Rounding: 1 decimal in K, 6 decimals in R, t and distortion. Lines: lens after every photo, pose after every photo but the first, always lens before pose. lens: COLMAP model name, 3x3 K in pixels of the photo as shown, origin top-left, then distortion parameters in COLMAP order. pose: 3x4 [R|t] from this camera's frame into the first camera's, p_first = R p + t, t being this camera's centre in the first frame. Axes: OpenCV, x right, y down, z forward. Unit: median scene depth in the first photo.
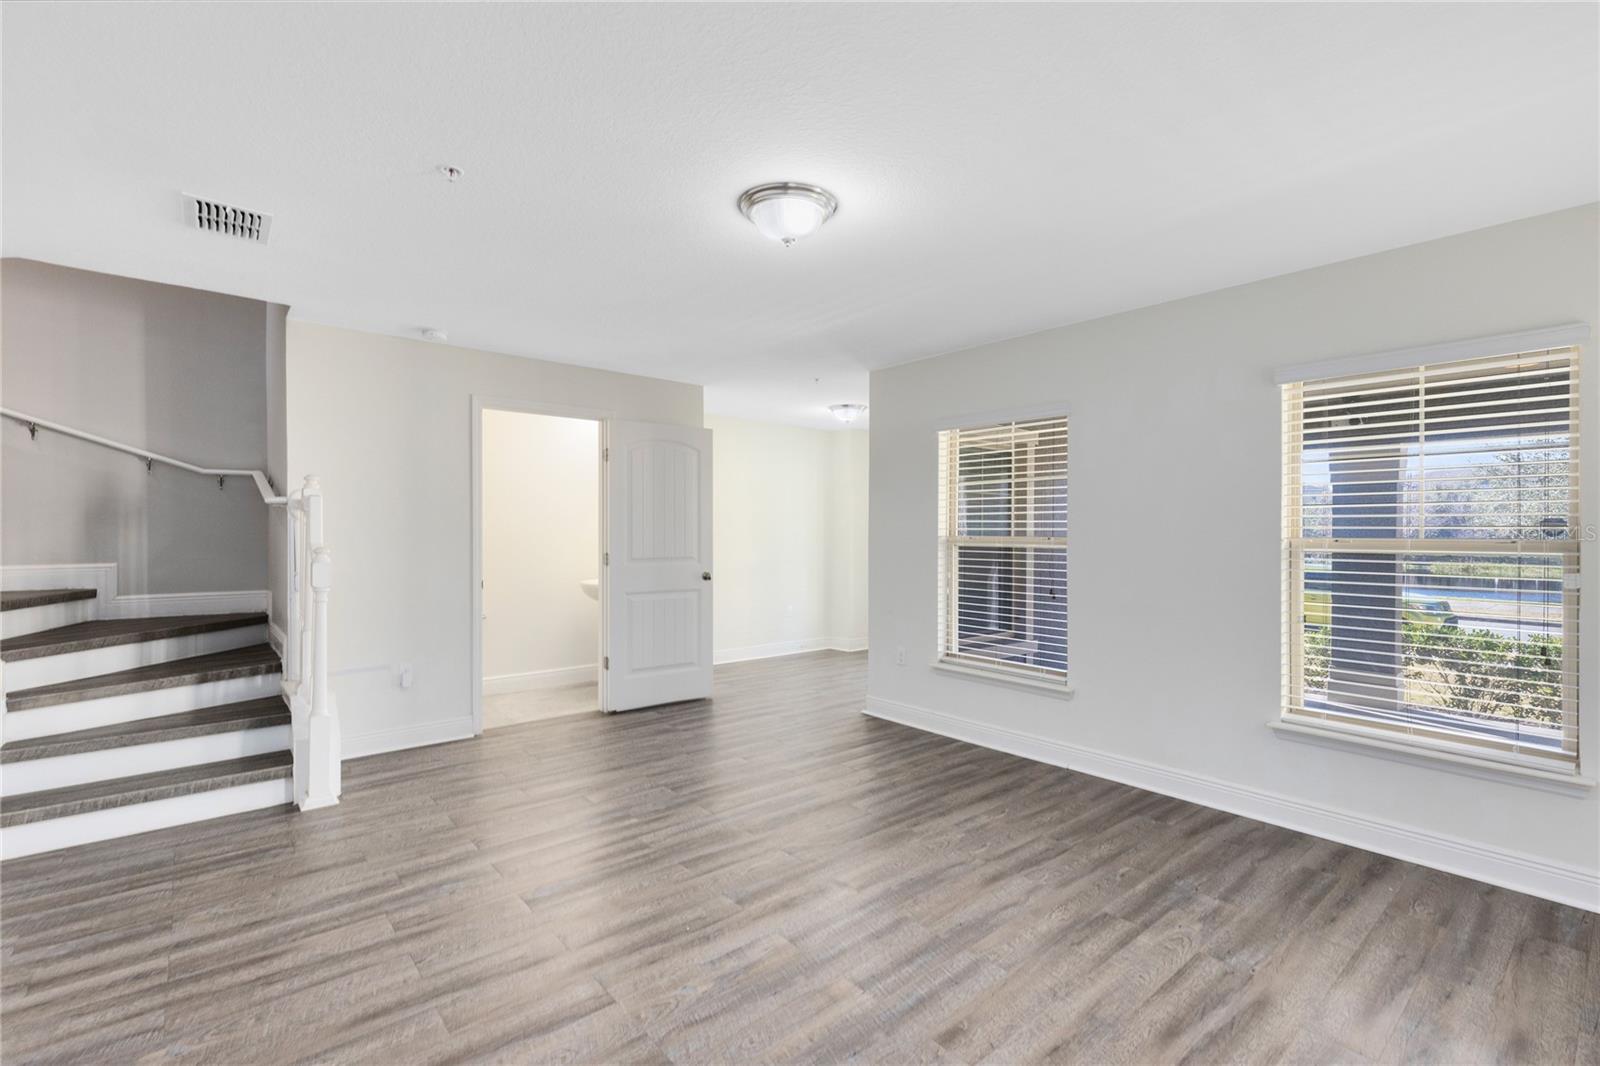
lens RADIAL K [[723.8, 0, 798.5], [0, 723.8, 535.1], [0, 0, 1]] dist [0.011253, -0.002865]
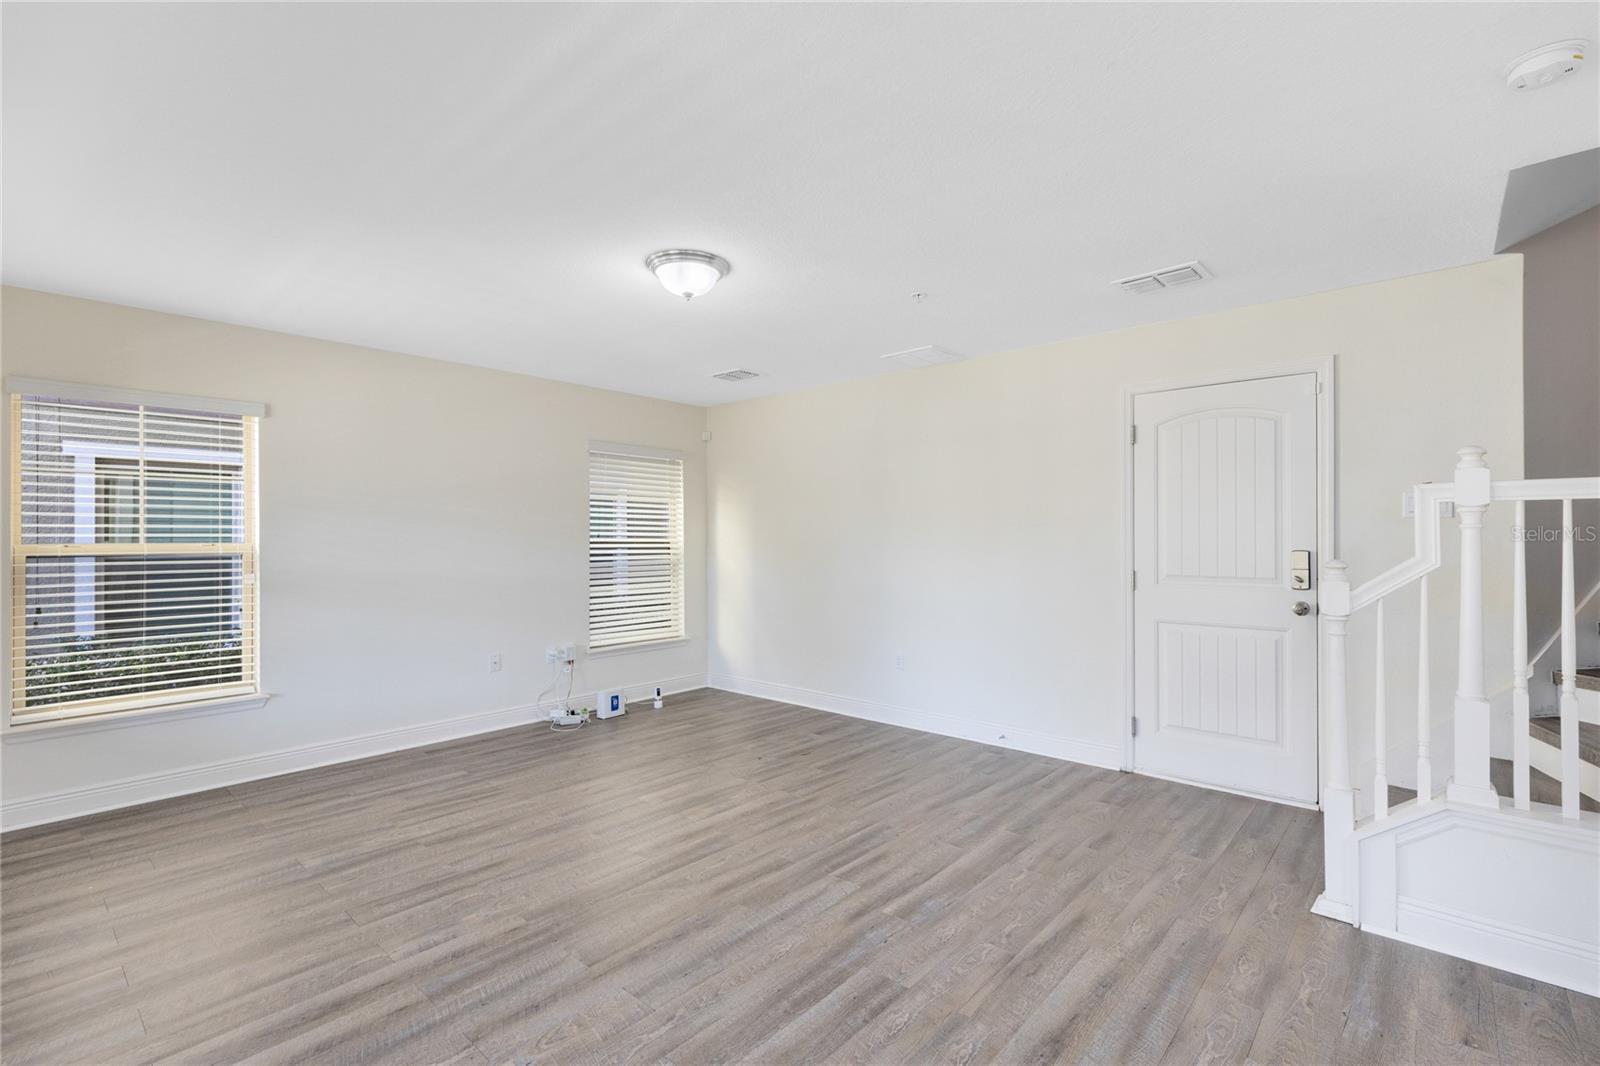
lens RADIAL K [[723.8, 0, 801.1], [0, 723.8, 534.0], [0, 0, 1]] dist [0.011253, -0.002865]
pose [[-0.990594, -0.001847, -0.136821, -0.035790], [-0.001573, 0.999997, -0.002113, -0.010415], [0.136824, -0.001878, -0.990594, 2.215103]]
